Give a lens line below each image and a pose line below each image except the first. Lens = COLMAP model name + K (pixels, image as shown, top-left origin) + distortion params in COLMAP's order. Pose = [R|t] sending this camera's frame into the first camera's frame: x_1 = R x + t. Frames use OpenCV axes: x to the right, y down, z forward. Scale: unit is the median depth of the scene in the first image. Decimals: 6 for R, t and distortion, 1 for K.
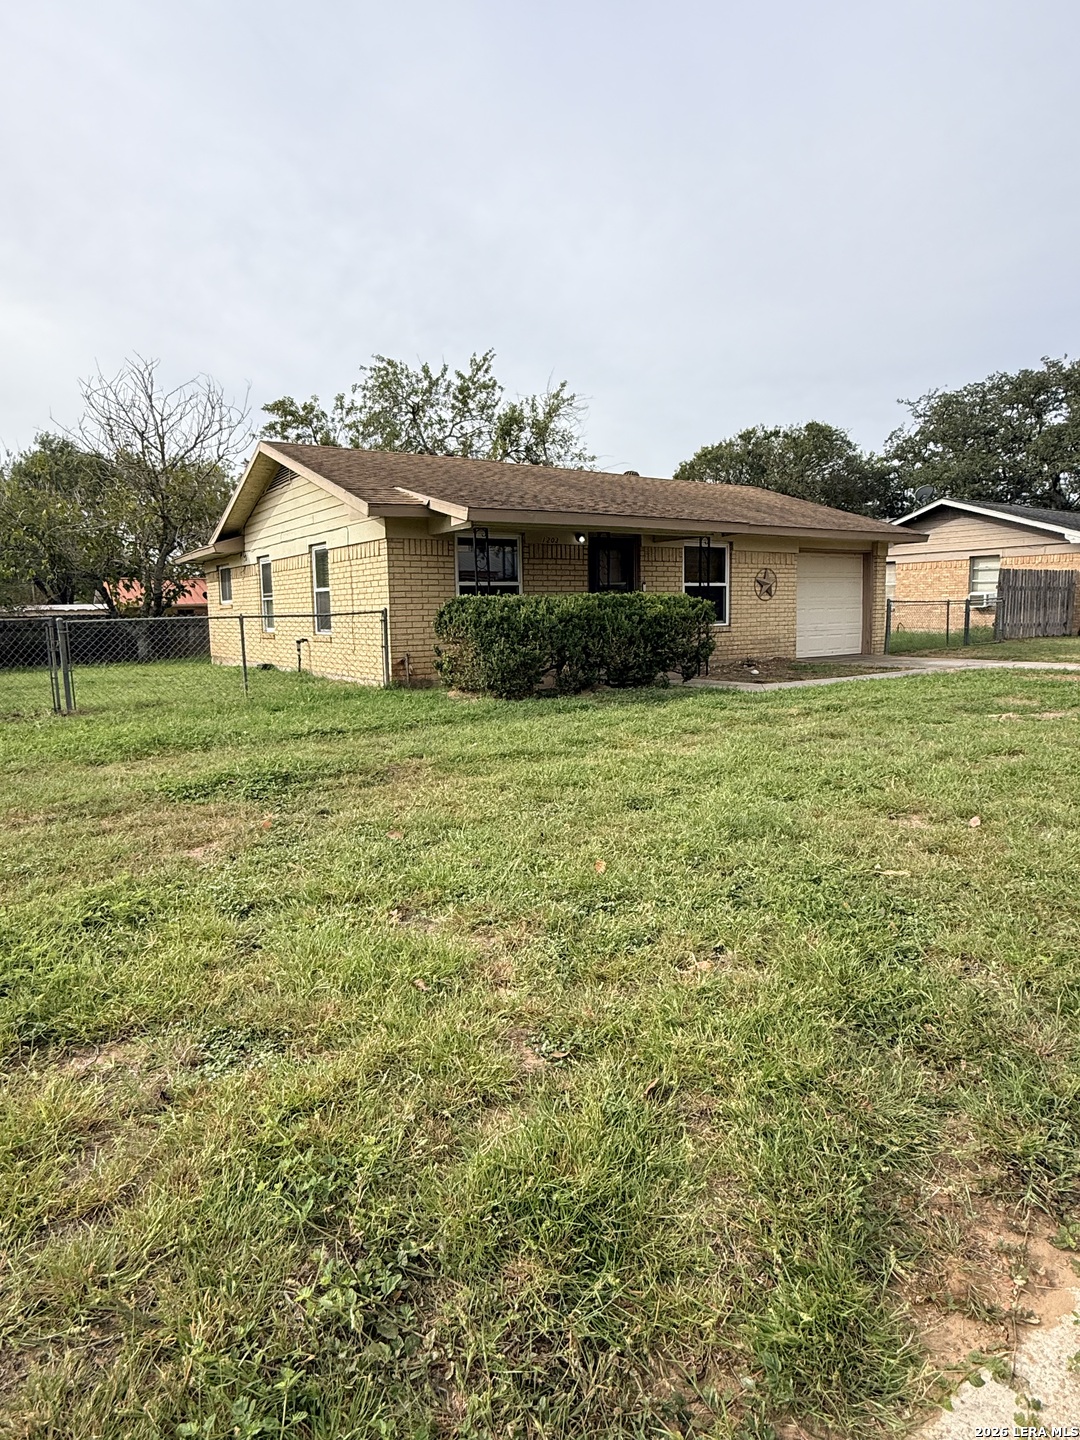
lens RADIAL K [[838.2, 0, 539.2], [0, 838.2, 698.0], [0, 0, 1]] dist [-0.004102, -0.000587]
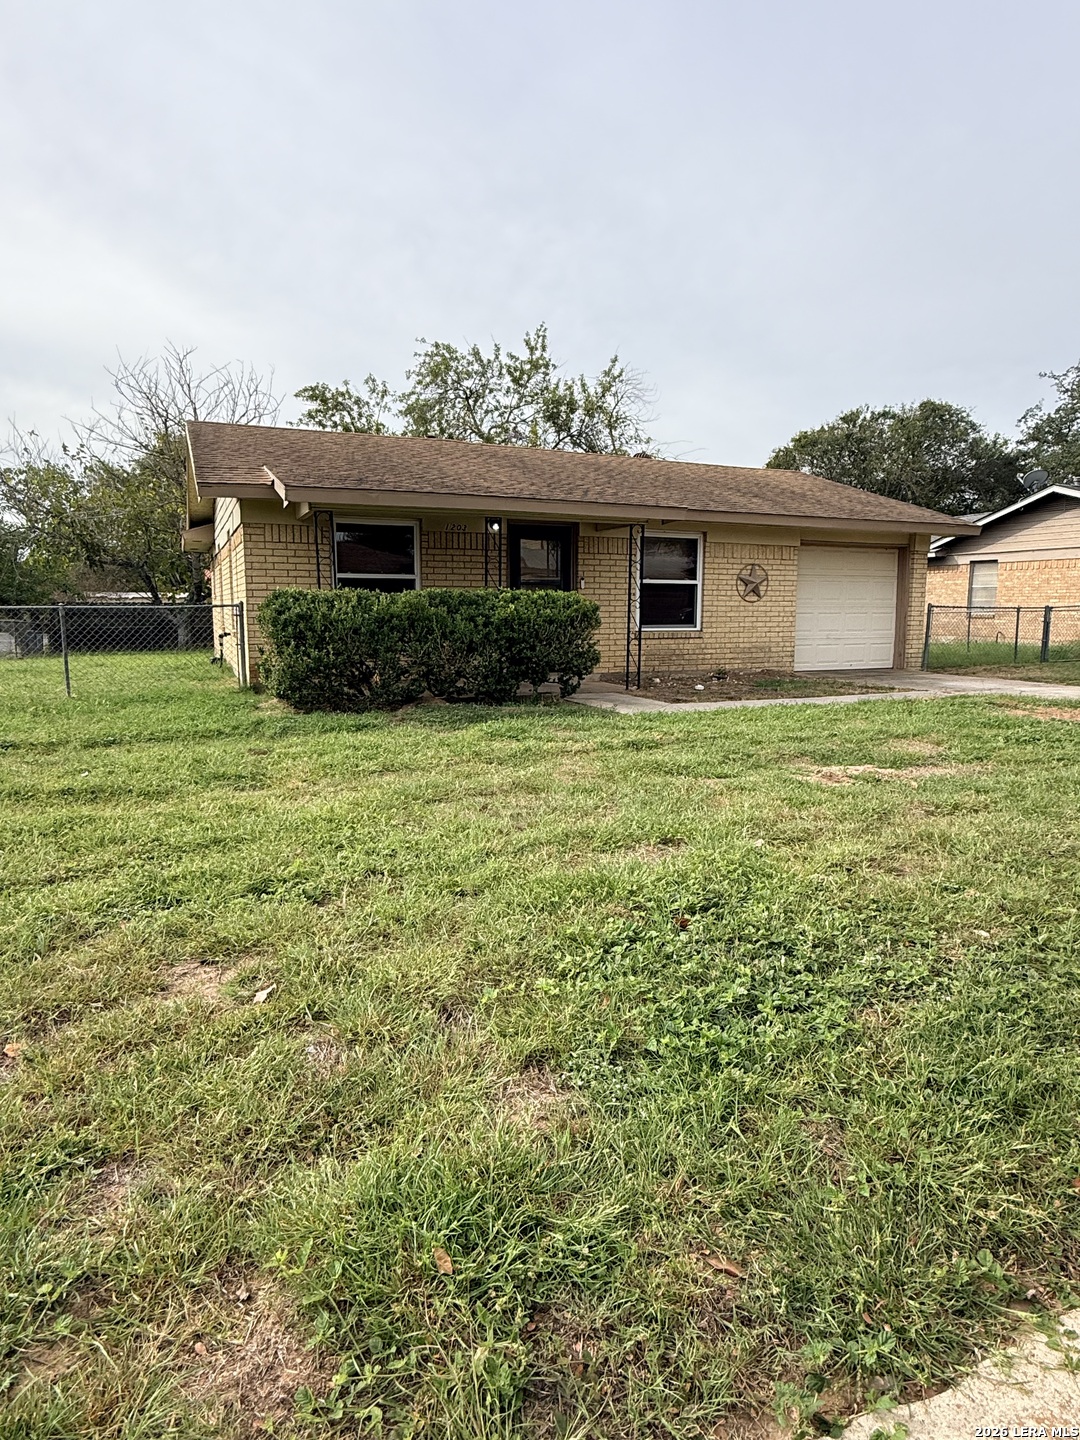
lens RADIAL K [[829.7, 0, 540.0], [0, 829.7, 720.0], [0, 0, 1]] dist [-0.003245, 0.000068]
pose [[0.982824, 0.046077, -0.178699, 0.192422], [-0.040346, 0.998552, 0.035574, -0.016426], [0.180079, -0.027753, 0.983260, 0.118613]]
